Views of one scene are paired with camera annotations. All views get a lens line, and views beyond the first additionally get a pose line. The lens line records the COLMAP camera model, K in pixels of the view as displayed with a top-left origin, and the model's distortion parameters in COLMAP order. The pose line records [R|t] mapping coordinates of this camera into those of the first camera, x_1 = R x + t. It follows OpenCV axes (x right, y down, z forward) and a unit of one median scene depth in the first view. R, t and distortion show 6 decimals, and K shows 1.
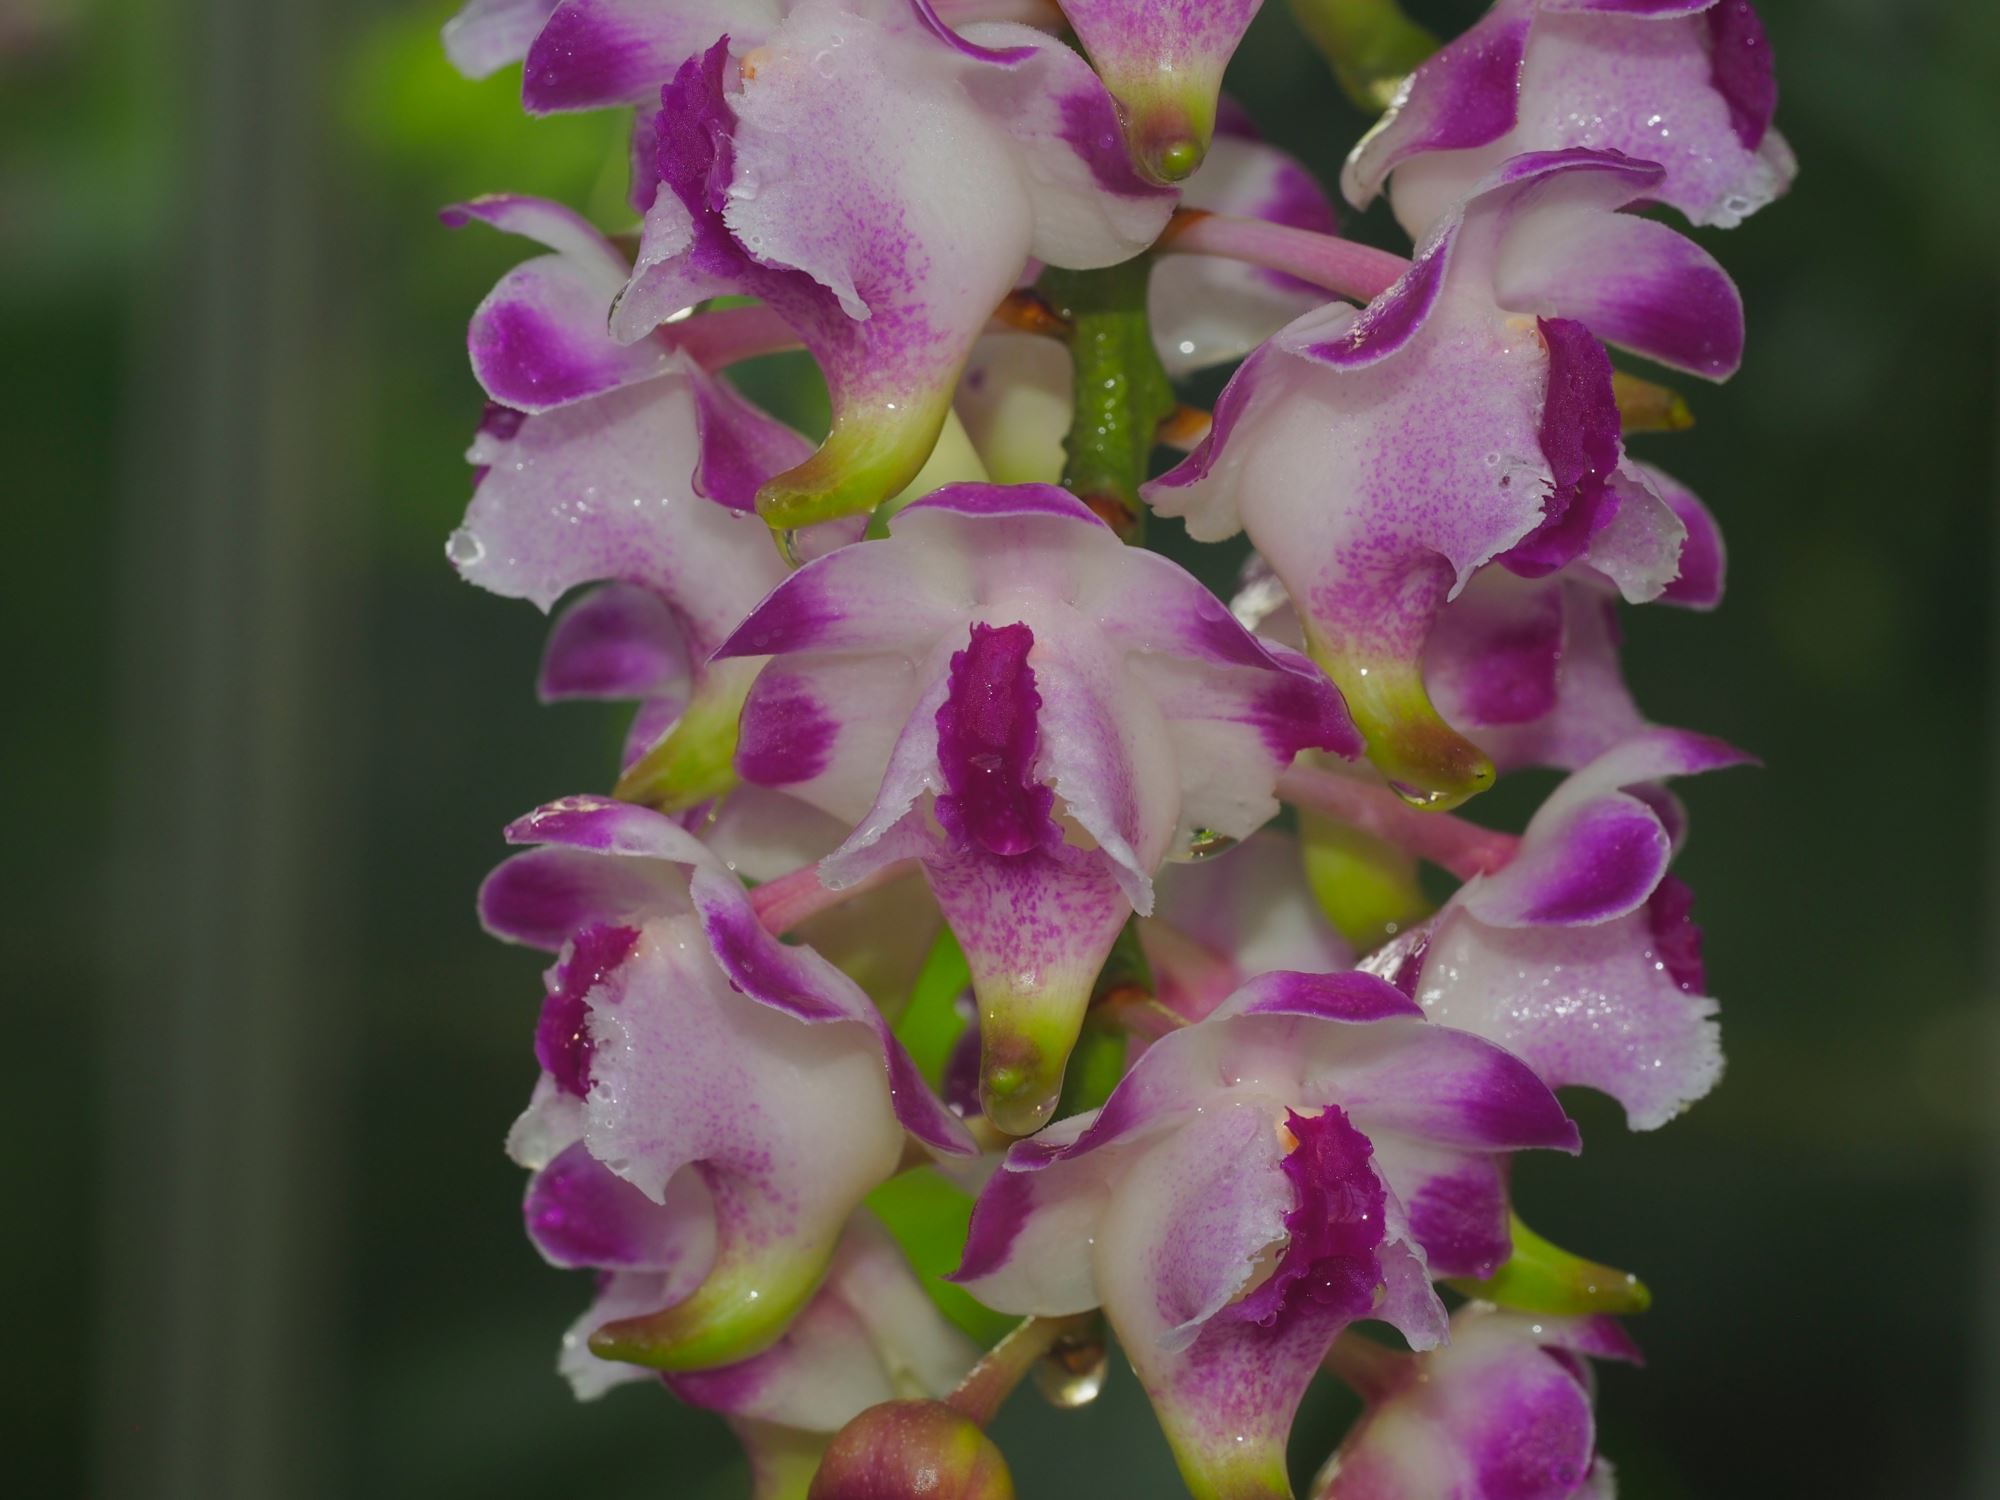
lens RADIAL K [[8074.2, 0, 1000.0], [0, 8074.2, 750.0], [0, 0, 1]] dist [-0.085306, 3.544455]
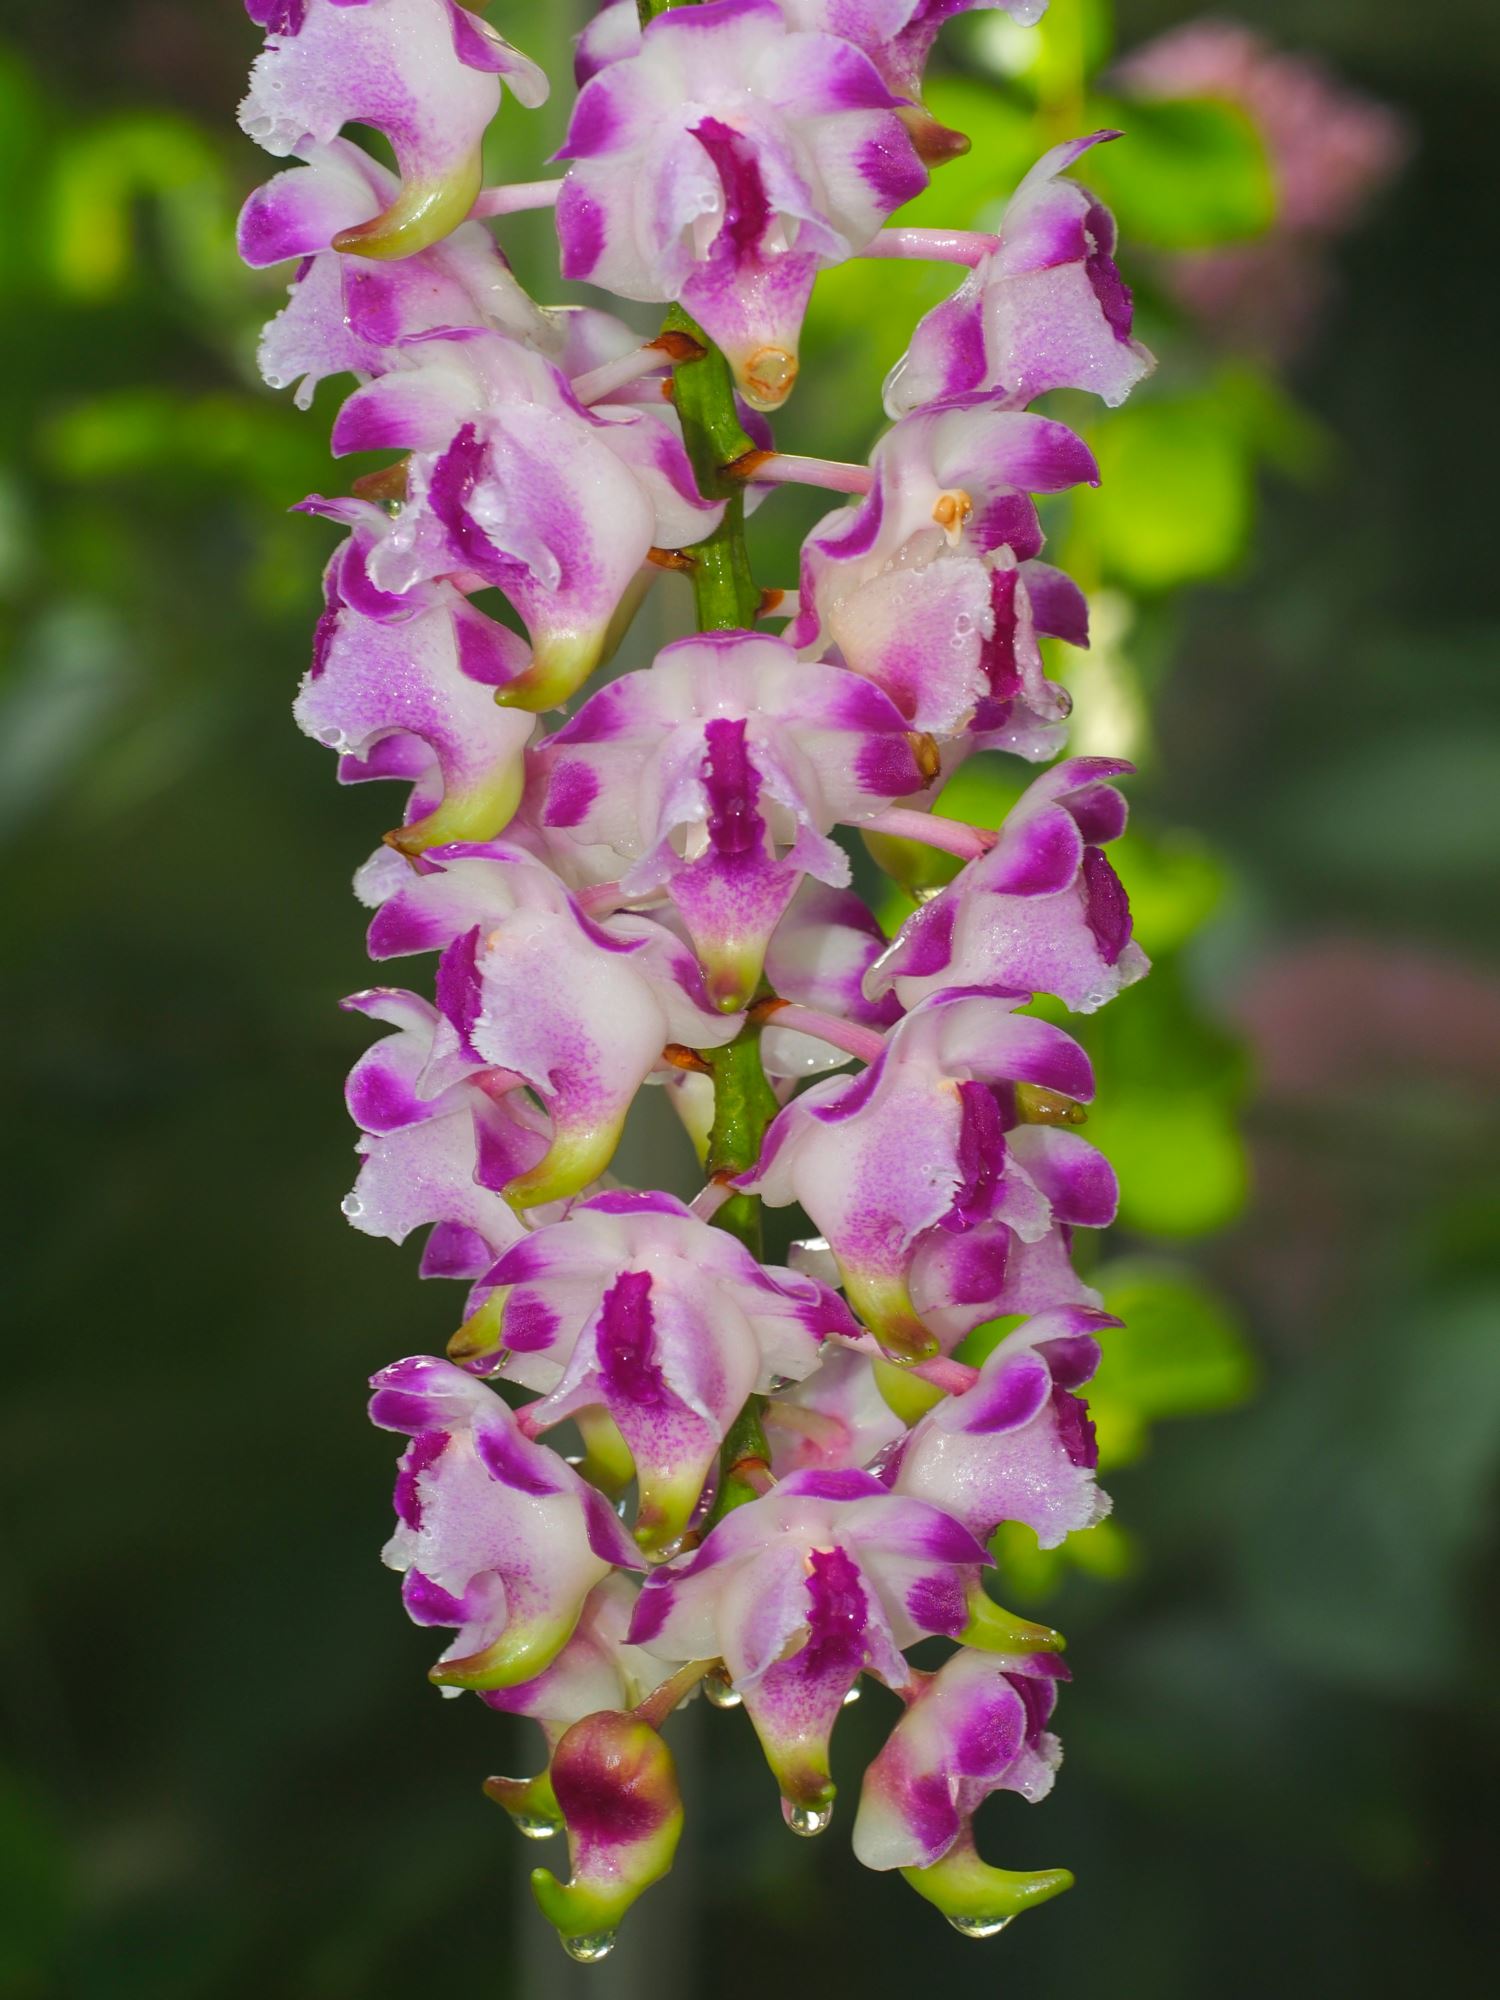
lens RADIAL K [[7985.3, 0, 749.6], [0, 7985.3, 1142.2], [0, 0, 1]] dist [-0.001436, 3.262933]
pose [[0.993220, -0.007826, -0.115989, 0.216504], [0.014821, 0.998114, 0.059569, -0.140629], [0.115304, -0.060885, 0.991463, -0.666263]]
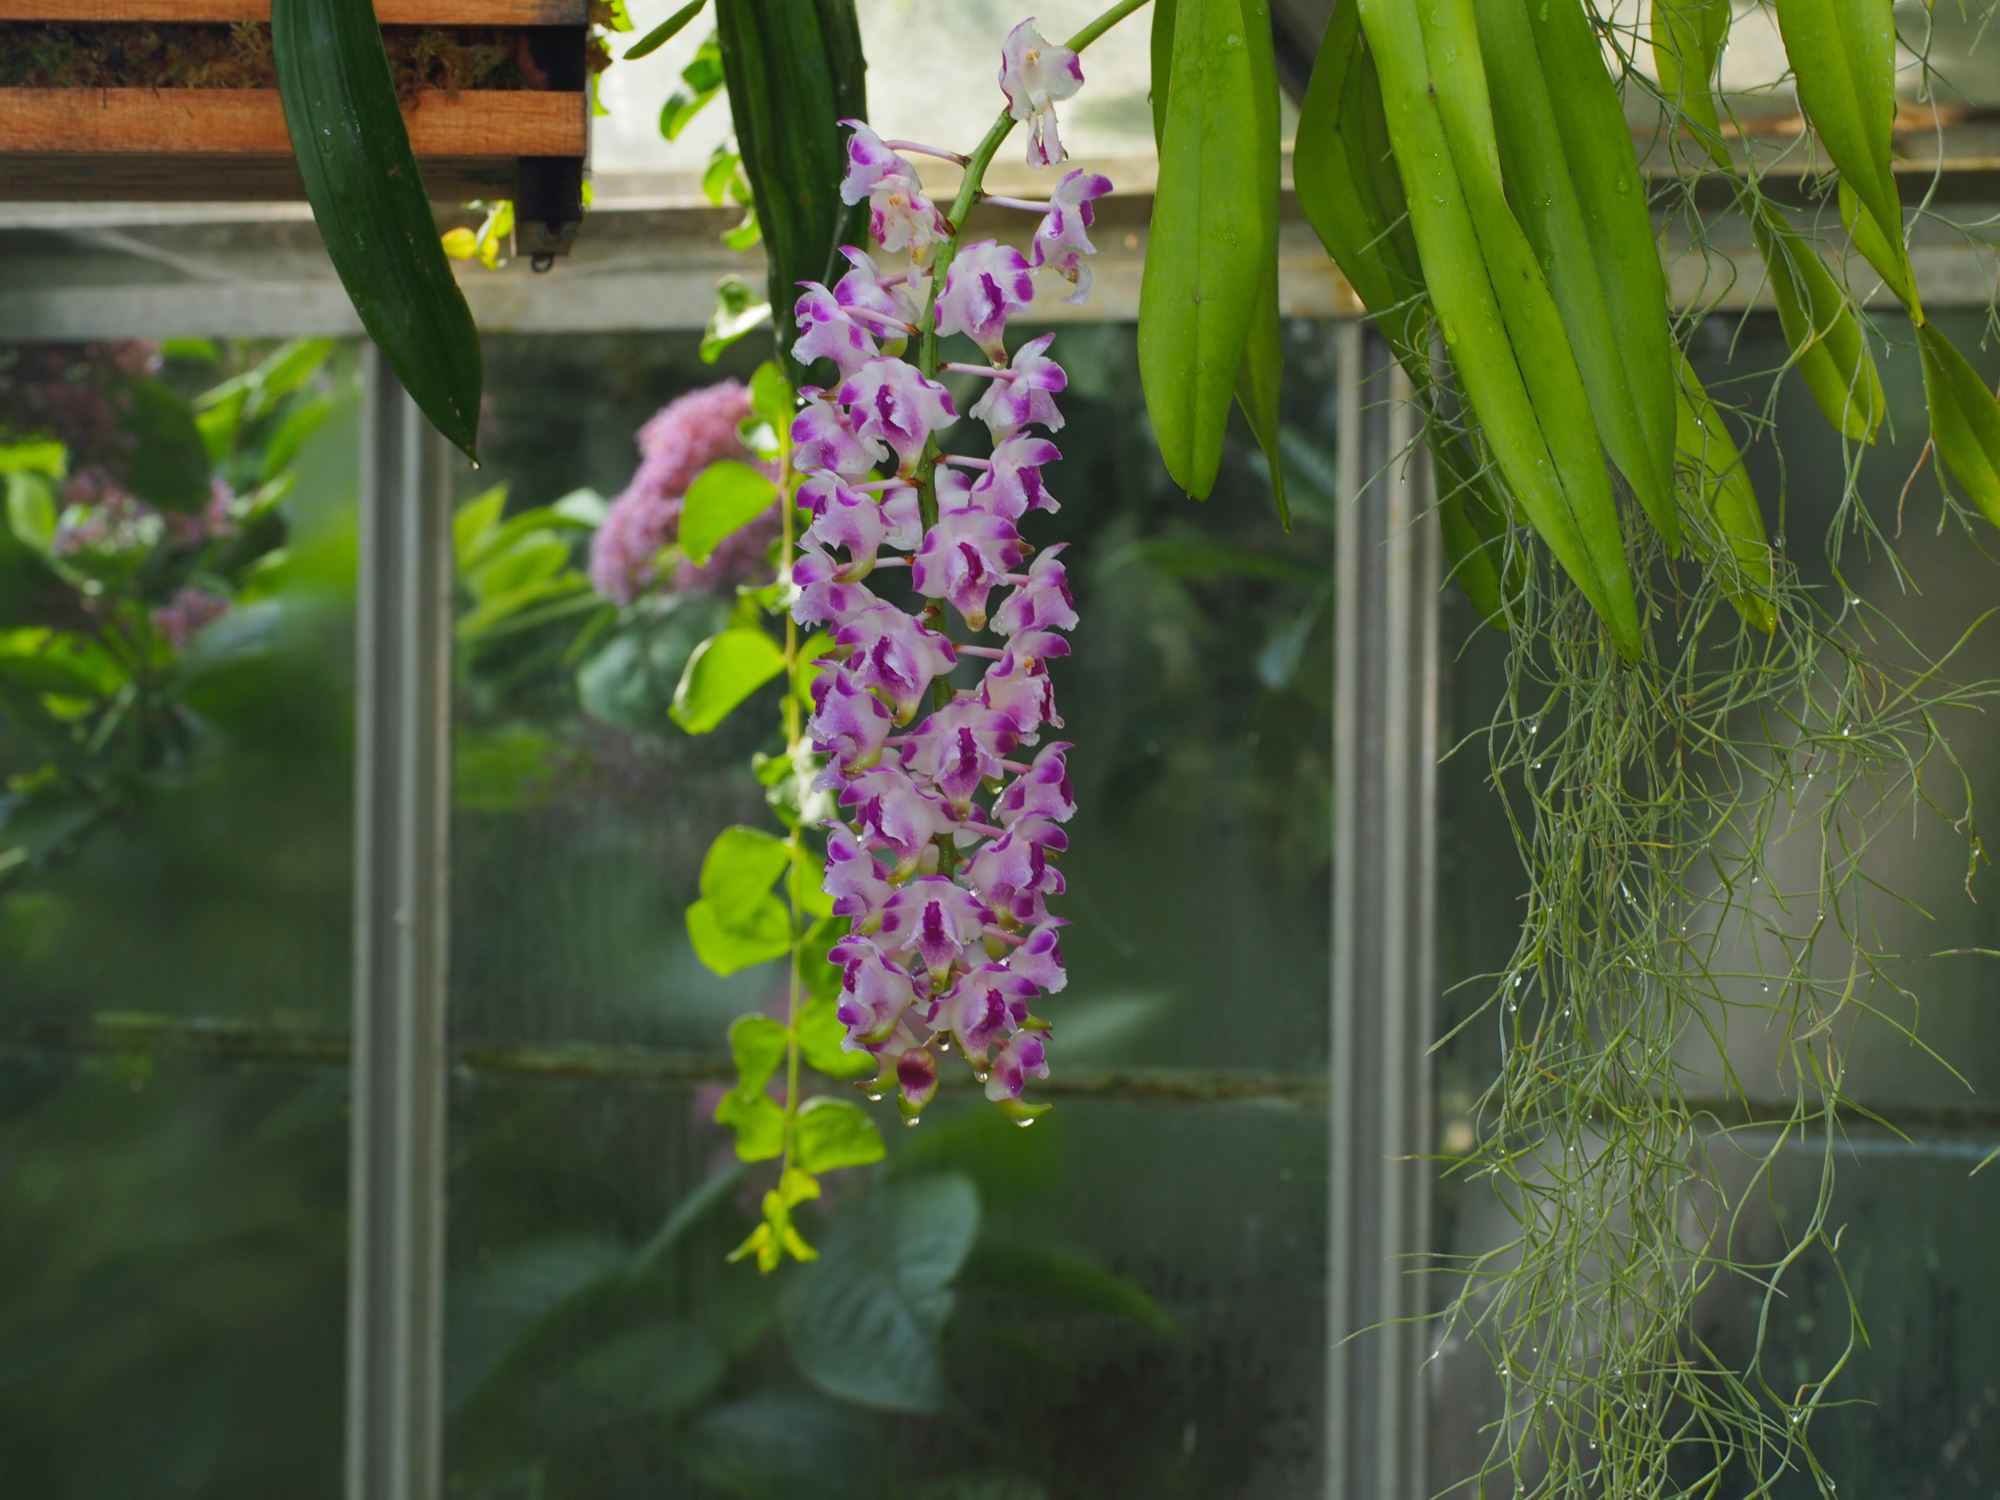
lens RADIAL K [[8074.2, 0, 1000.0], [0, 8074.2, 750.0], [0, 0, 1]] dist [-0.085306, 3.544455]
pose [[0.996774, -0.020148, 0.077685, -0.368258], [0.021311, 0.999673, -0.014162, -0.038710], [-0.077374, 0.015772, 0.996877, -4.346643]]
